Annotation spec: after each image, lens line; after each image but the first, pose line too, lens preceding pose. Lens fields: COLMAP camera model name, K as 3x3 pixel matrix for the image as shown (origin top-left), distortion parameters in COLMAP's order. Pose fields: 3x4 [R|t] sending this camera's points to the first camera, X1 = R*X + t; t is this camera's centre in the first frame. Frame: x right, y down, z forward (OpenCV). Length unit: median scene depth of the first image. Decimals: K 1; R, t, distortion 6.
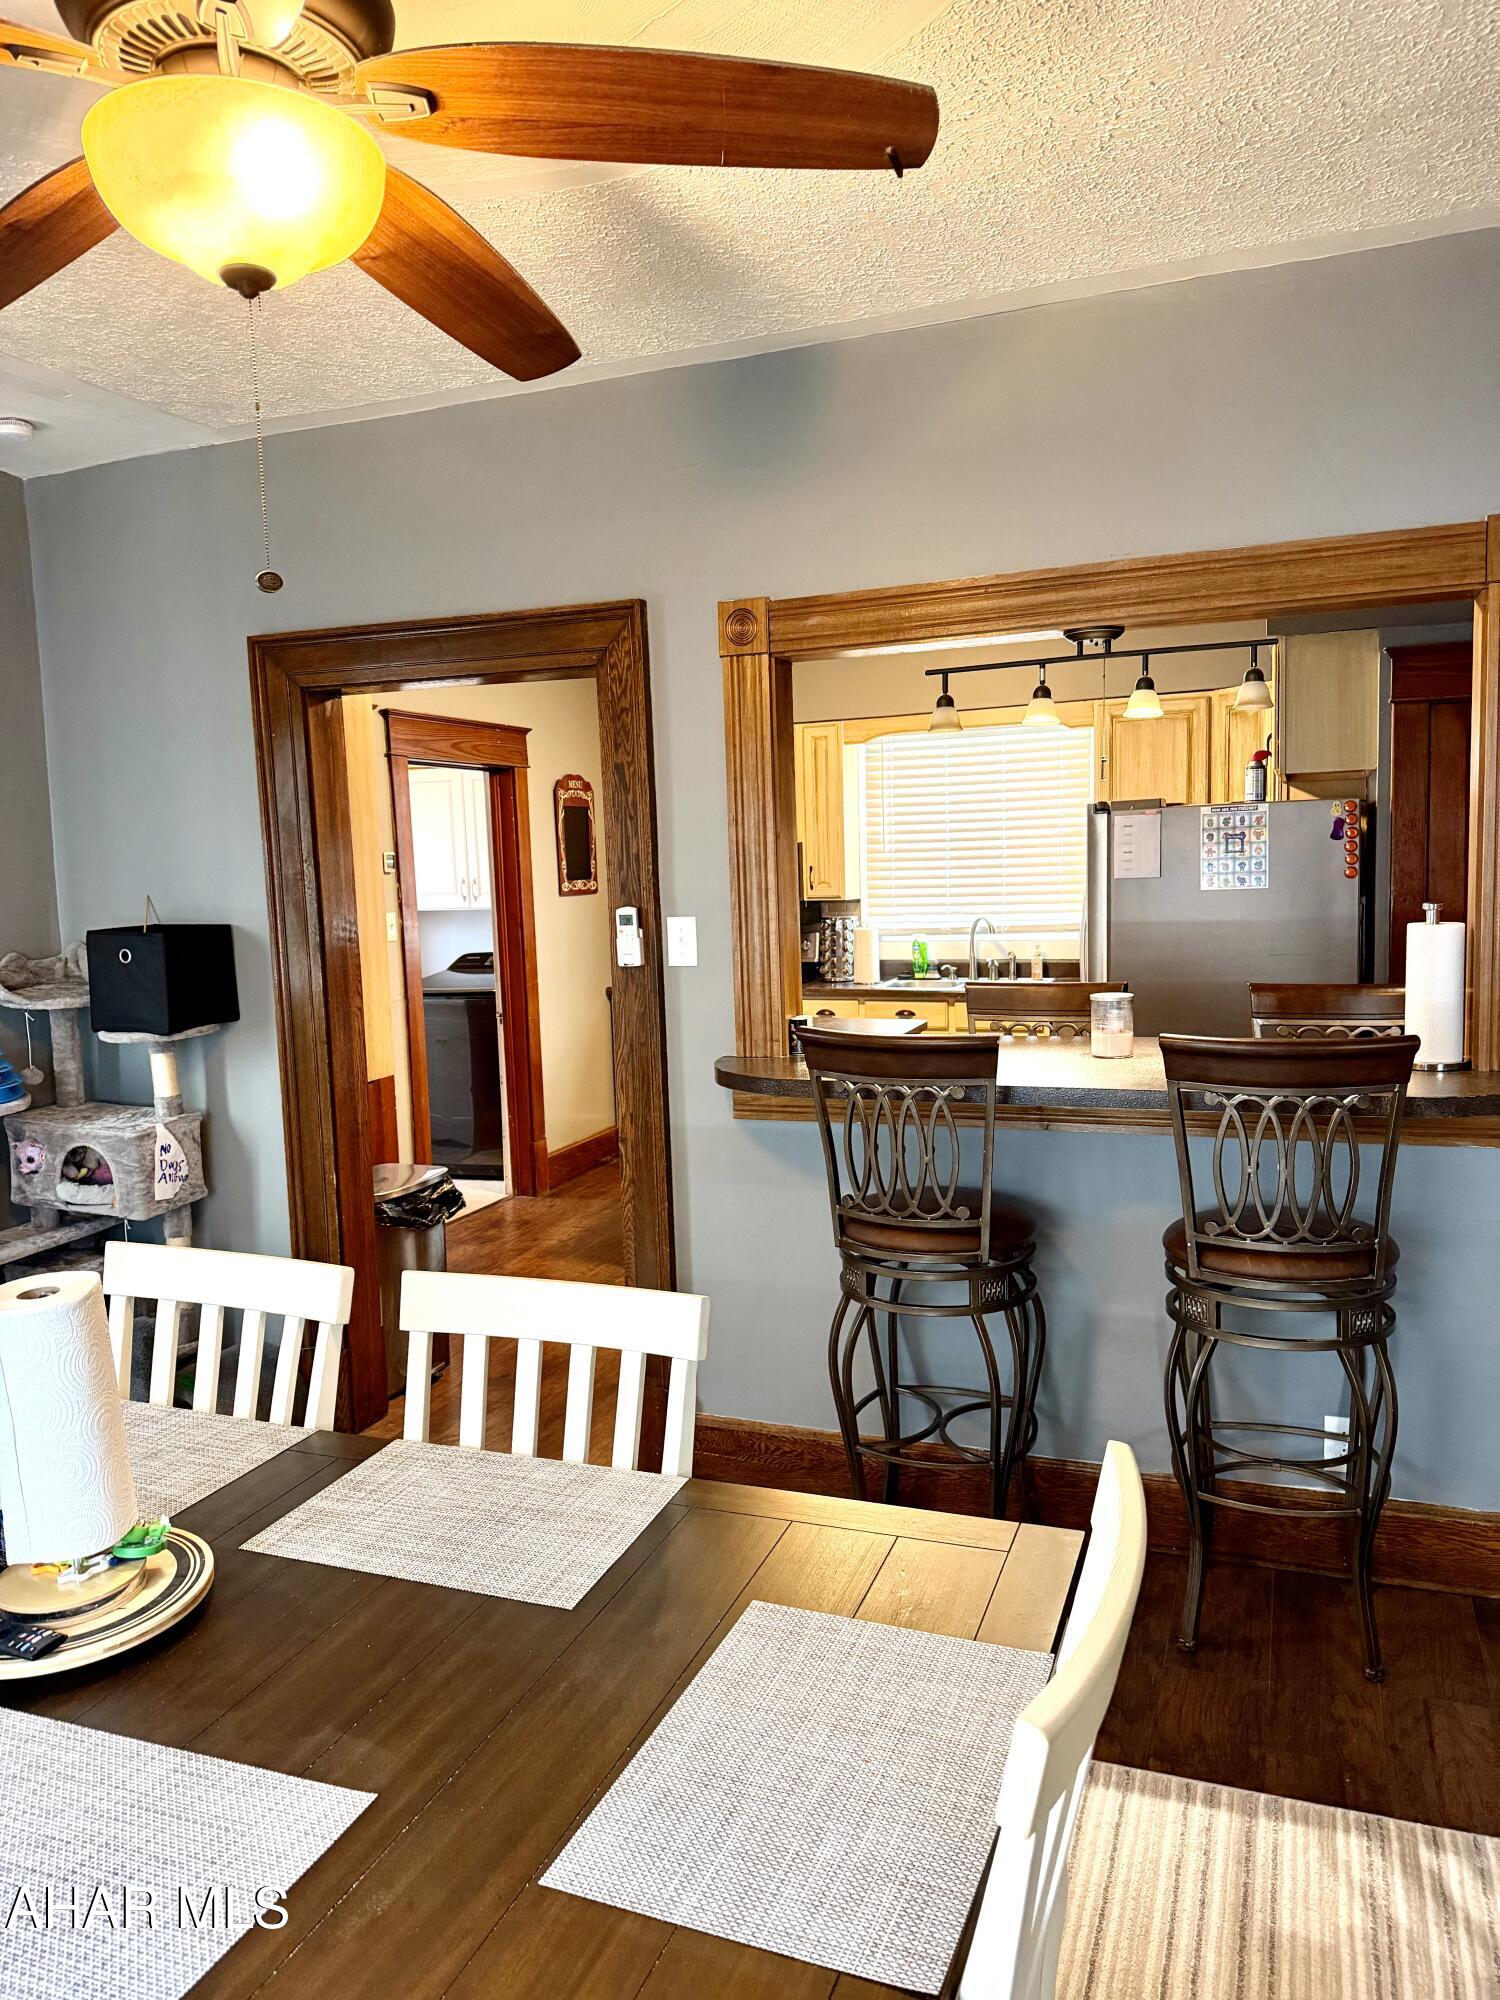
lens RADIAL K [[1397.4, 0, 750.0], [0, 1397.4, 1000.0], [0, 0, 1]] dist [0.058976, -0.085623]
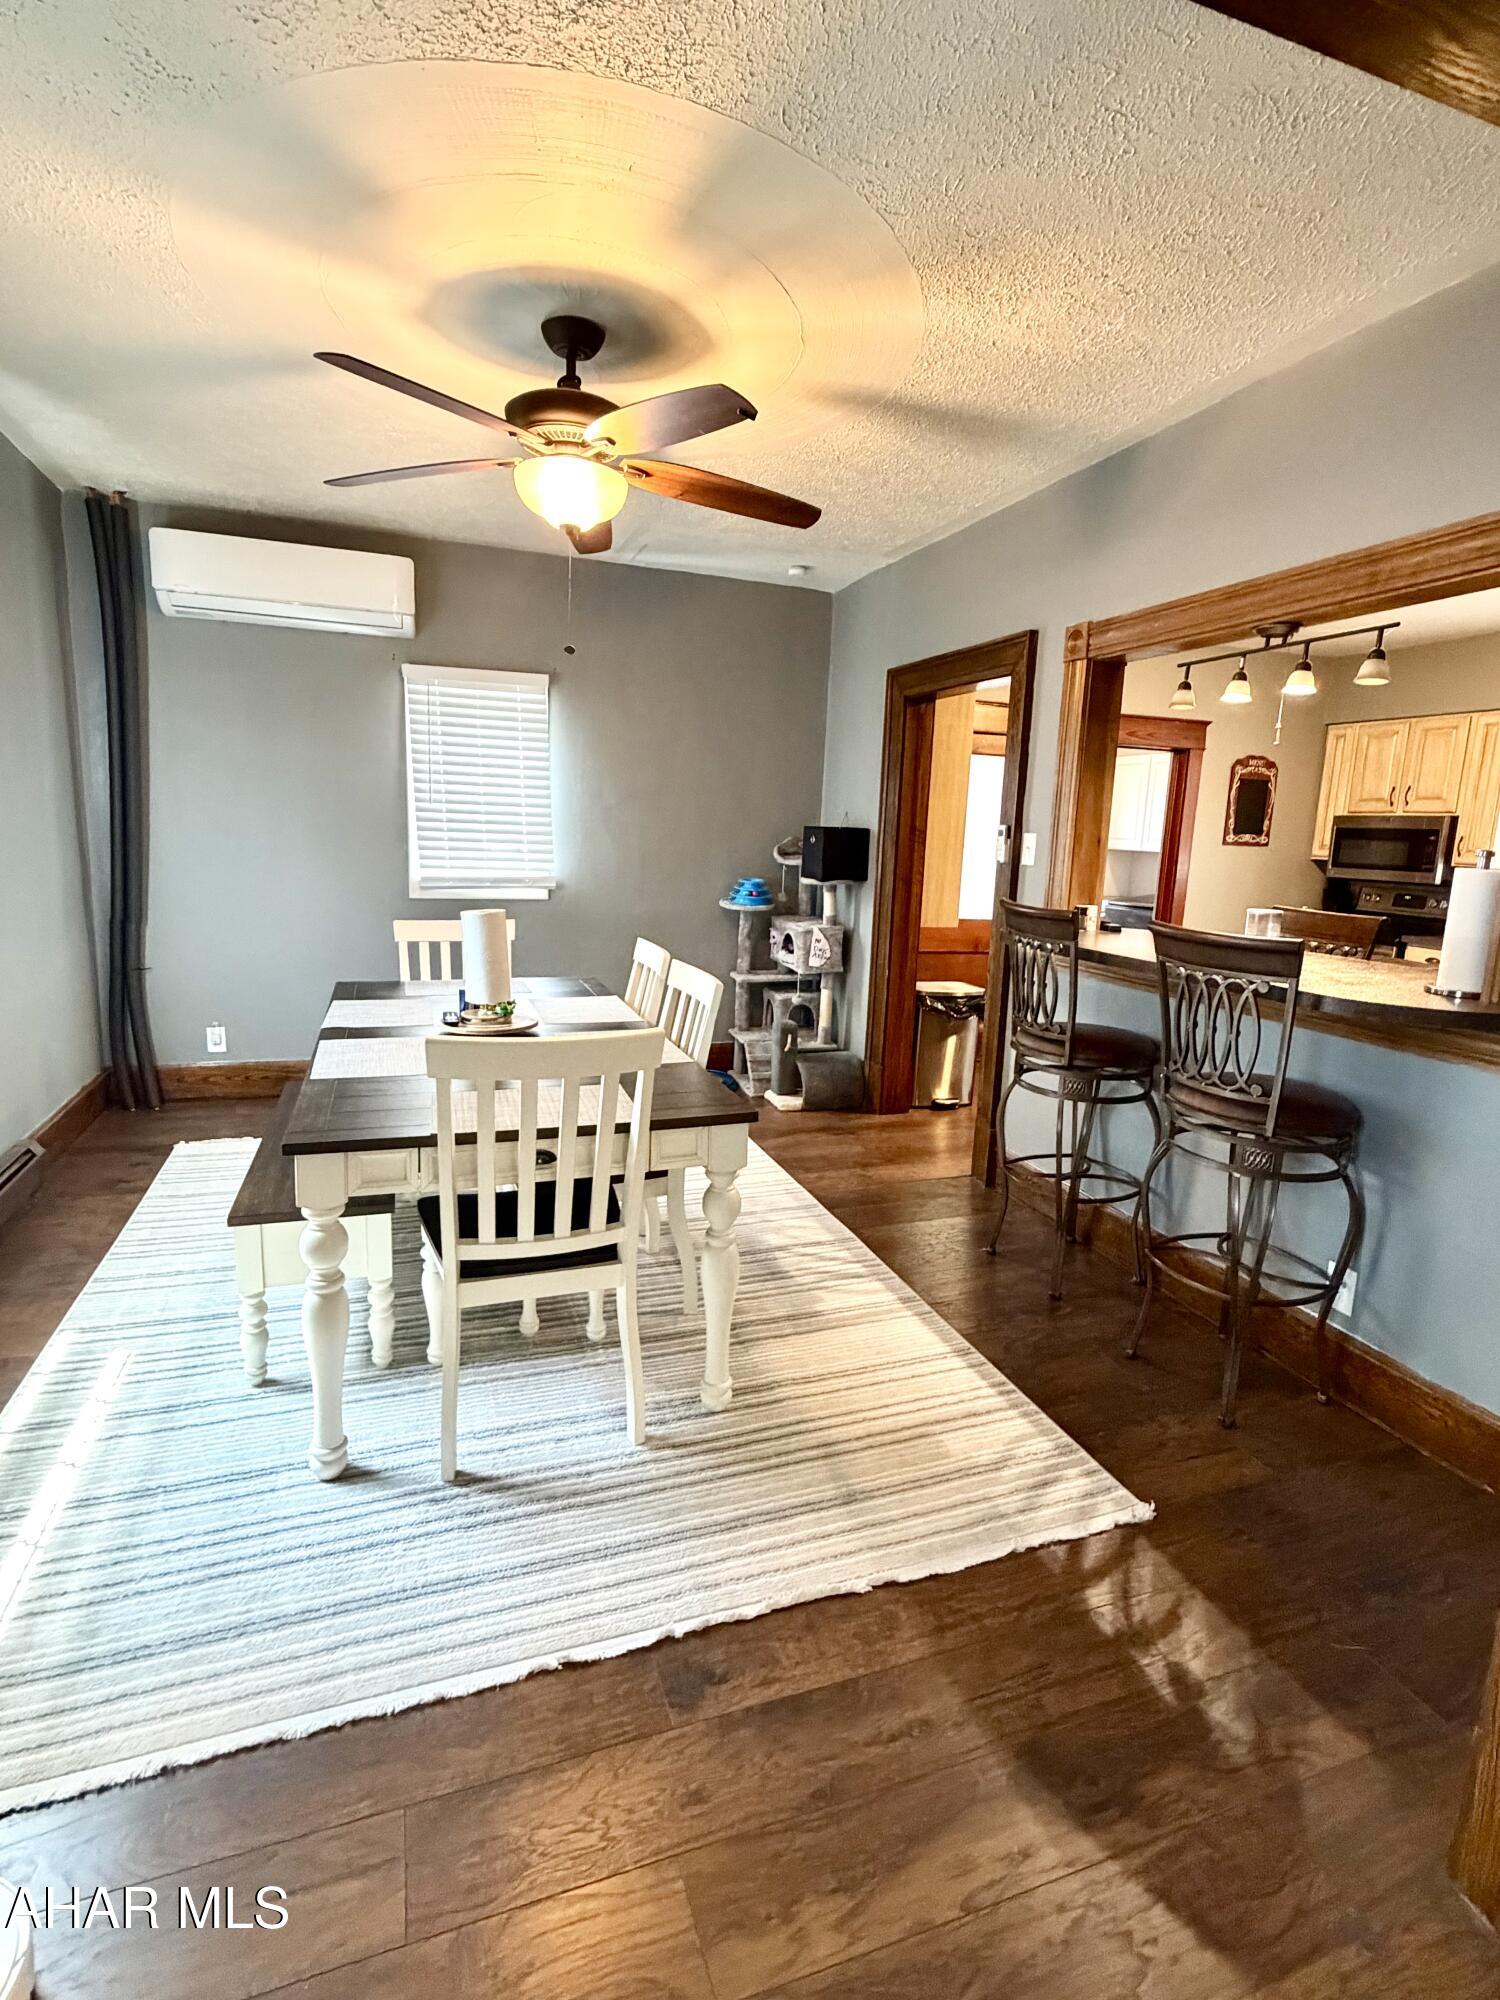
lens RADIAL K [[979.5, 0, 750.0], [0, 979.5, 1000.0], [0, 0, 1]] dist [-0.009843, -0.000155]
pose [[0.648018, 0.188327, -0.737974, 0.434750], [-0.134049, 0.982023, 0.132899, 0.015058], [0.749736, 0.012804, 0.661613, 0.027394]]
